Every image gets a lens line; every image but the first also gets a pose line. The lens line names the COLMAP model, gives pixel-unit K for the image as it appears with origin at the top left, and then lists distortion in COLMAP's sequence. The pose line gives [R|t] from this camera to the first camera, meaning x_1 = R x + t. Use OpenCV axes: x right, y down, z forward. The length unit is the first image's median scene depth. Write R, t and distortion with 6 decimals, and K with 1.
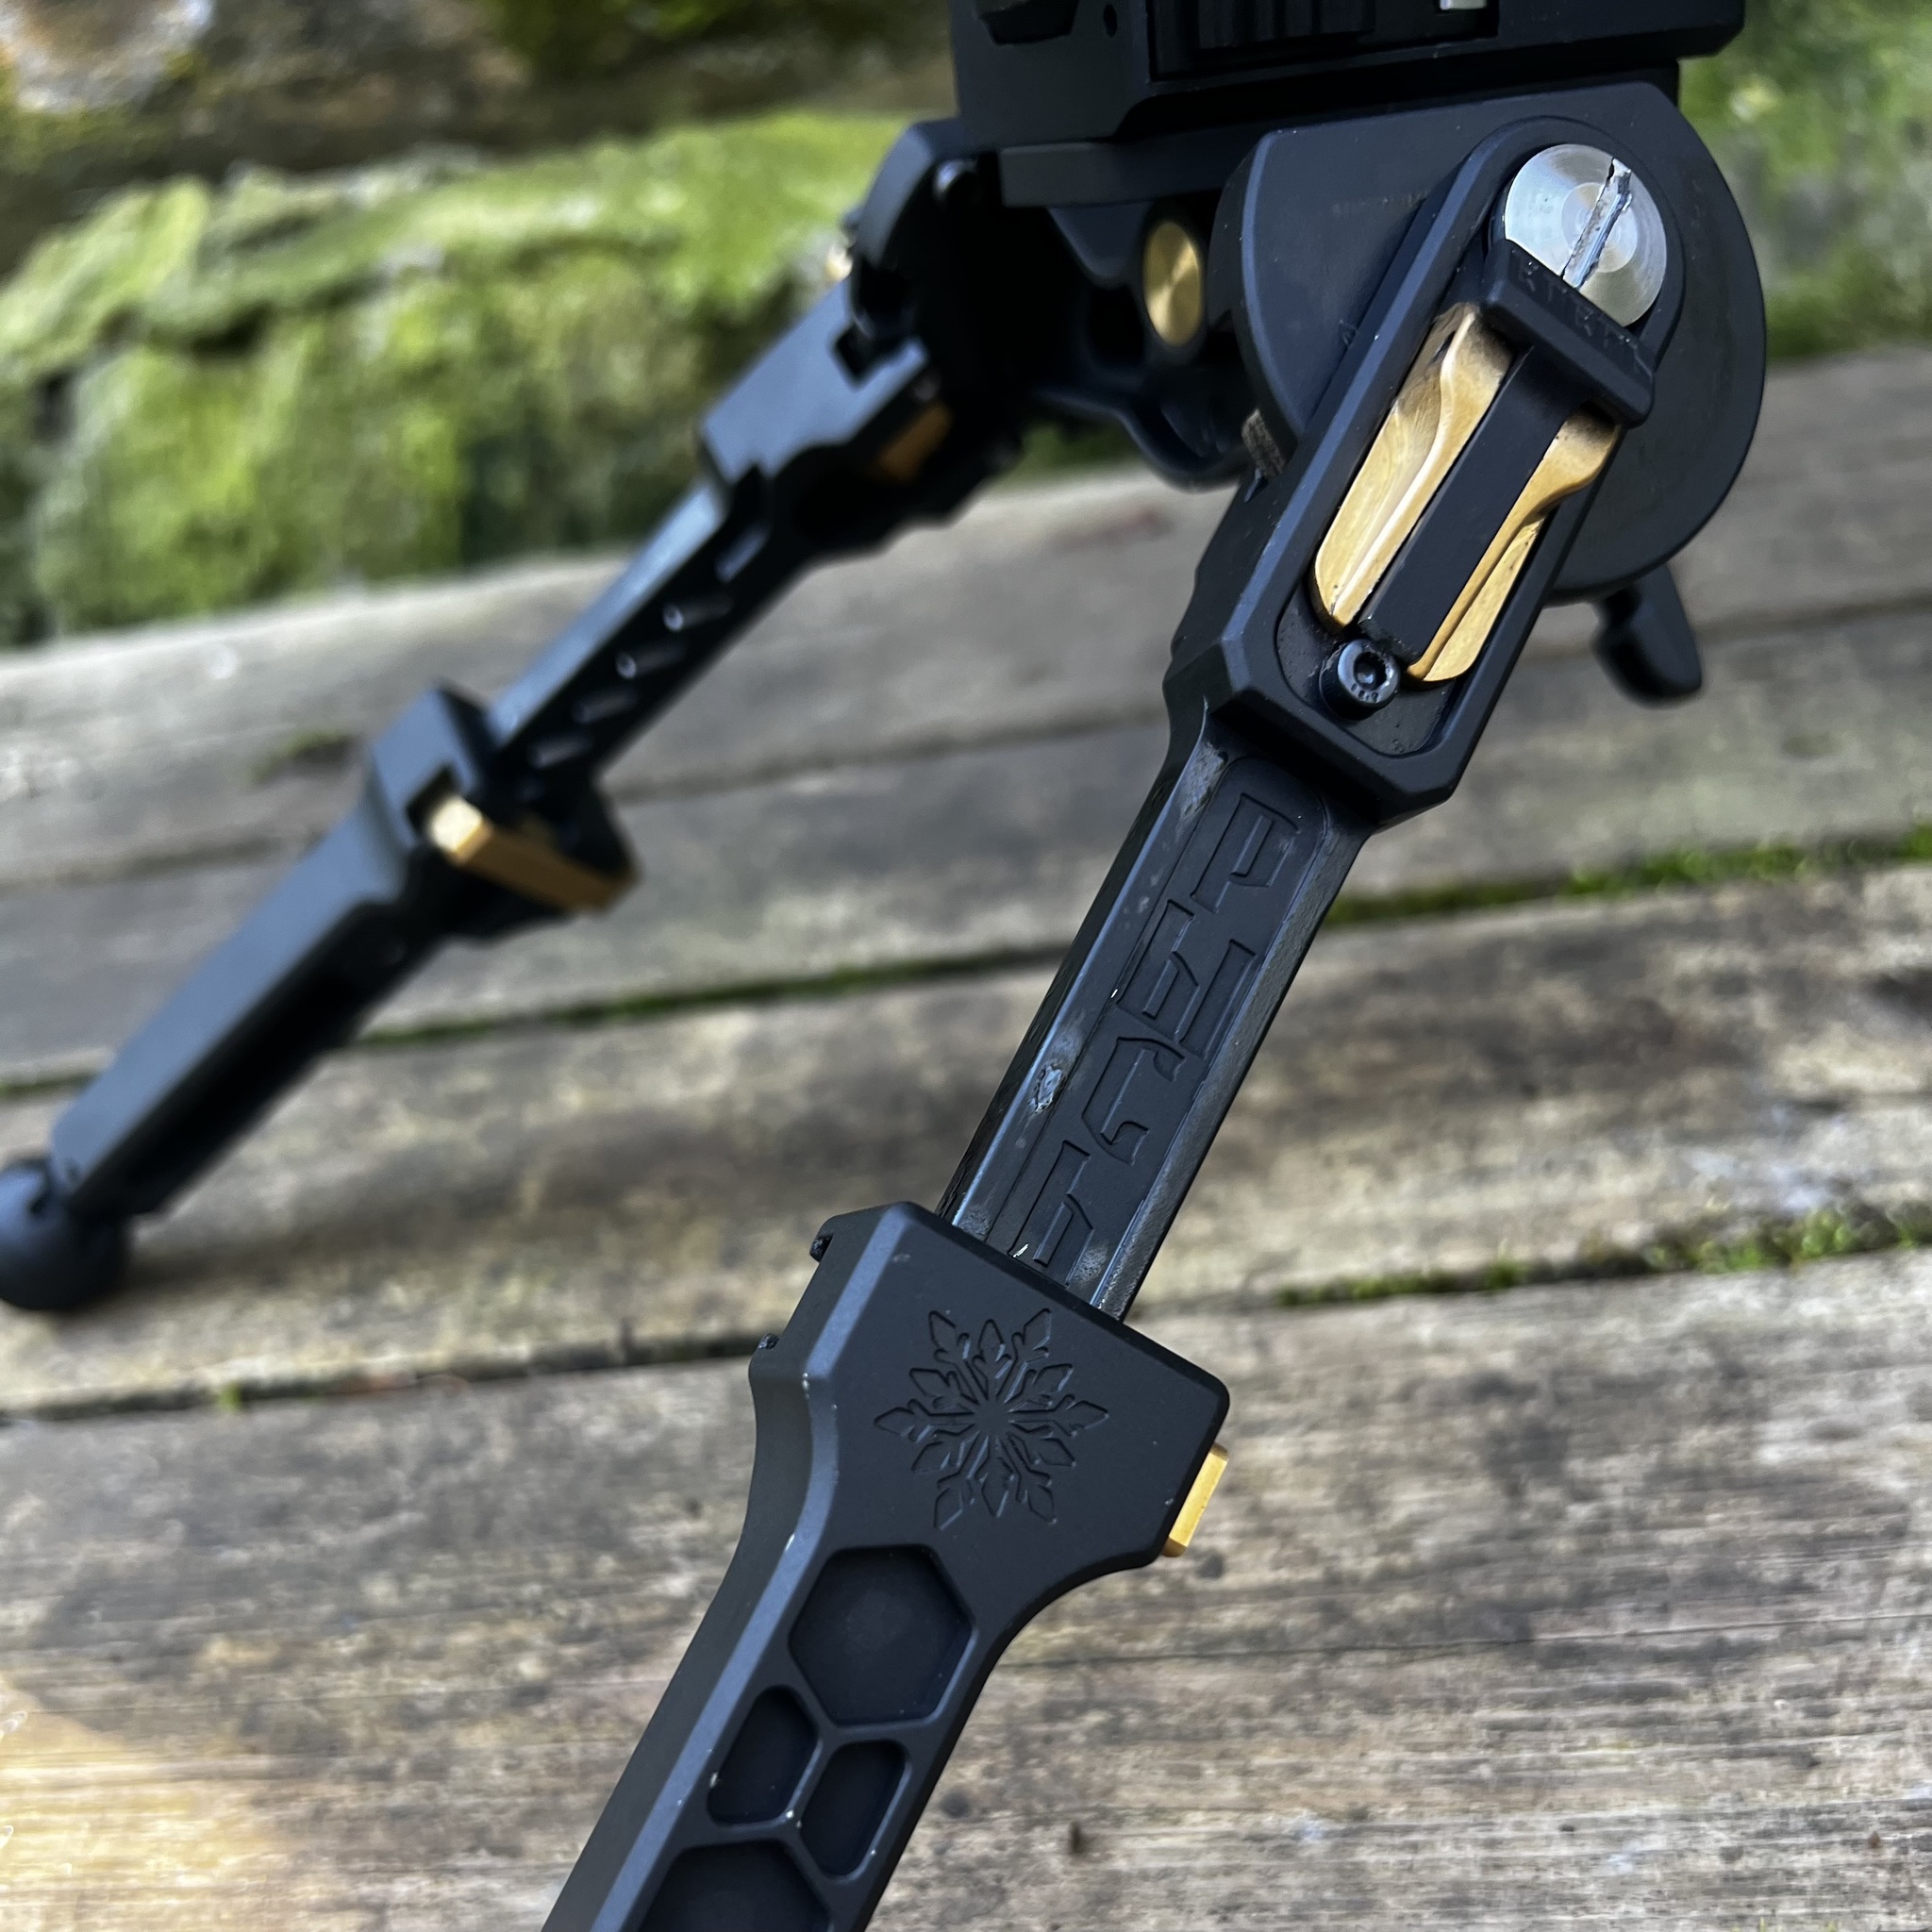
lens RADIAL K [[2002.1, 0, 956.8], [0, 2002.1, 1307.5], [0, 0, 1]] dist [0.008379, -0.046610]
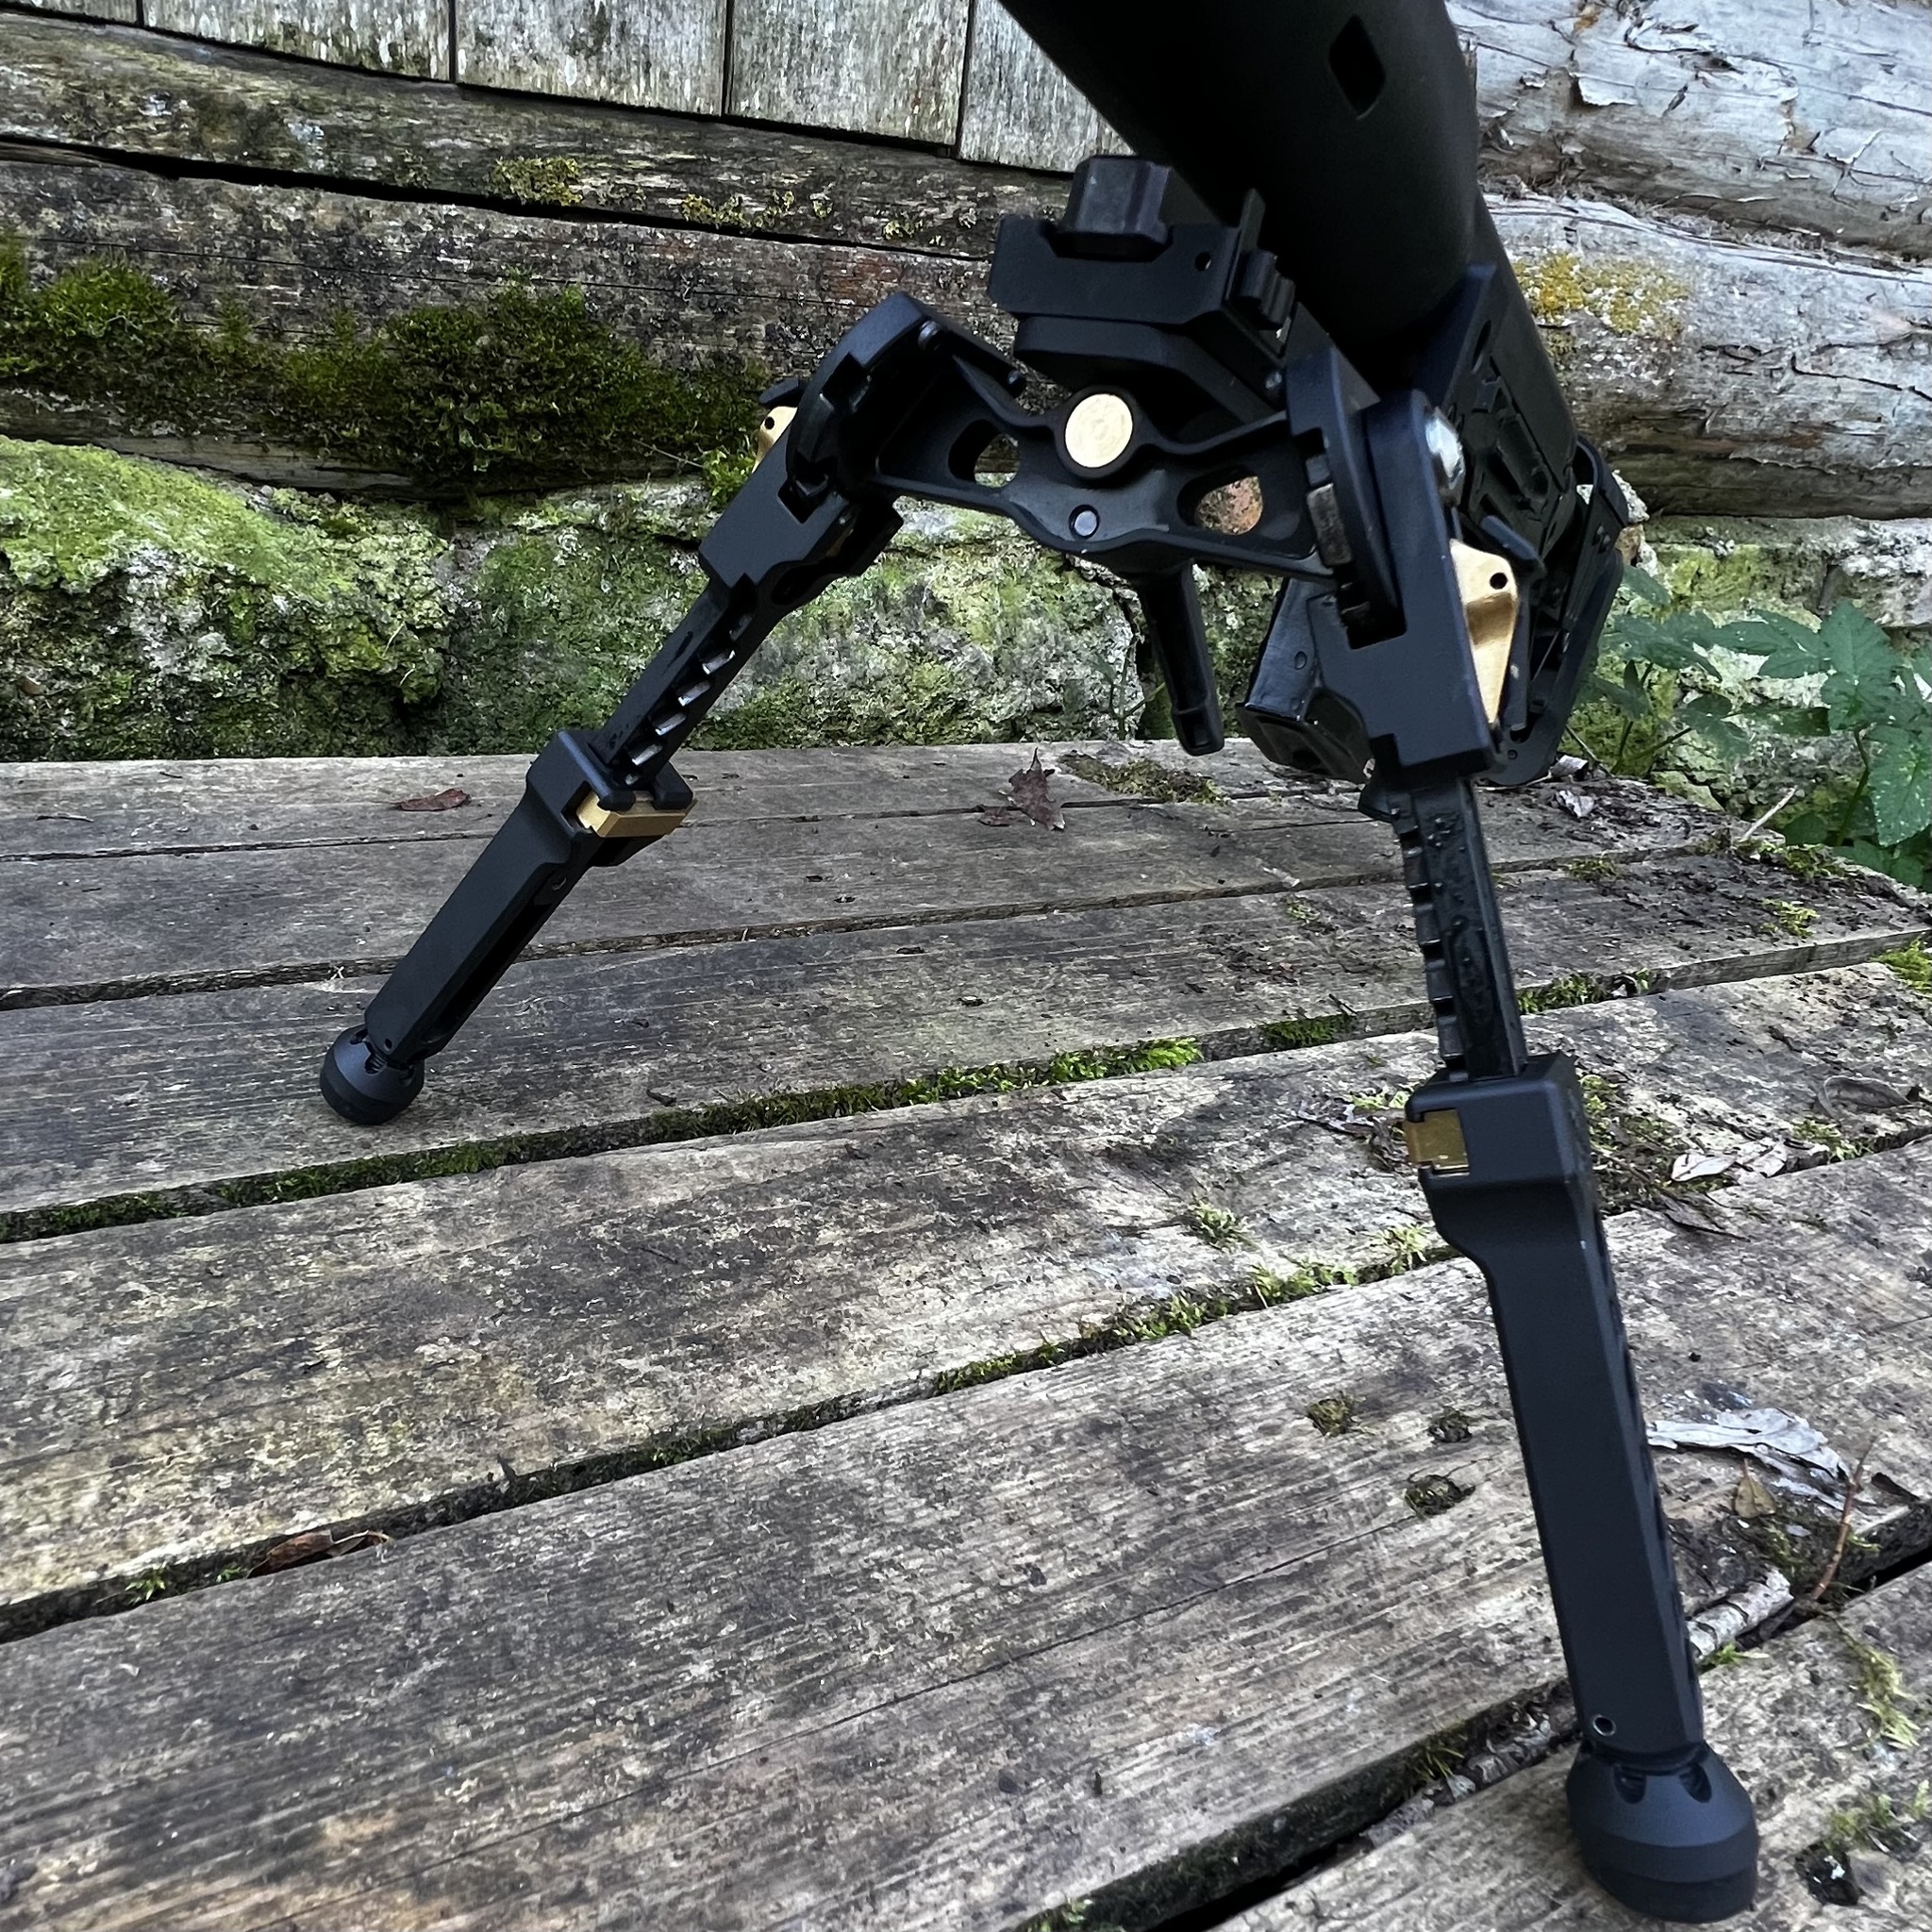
lens RADIAL K [[1367.5, 0, 809.2], [0, 1367.5, 986.5], [0, 0, 1]] dist [-0.005546, 0.002514]
pose [[0.815197, 0.024963, 0.578645, -0.607054], [0.078920, 0.984965, -0.153674, -0.166243], [-0.573781, 0.170941, 0.800971, 0.120156]]
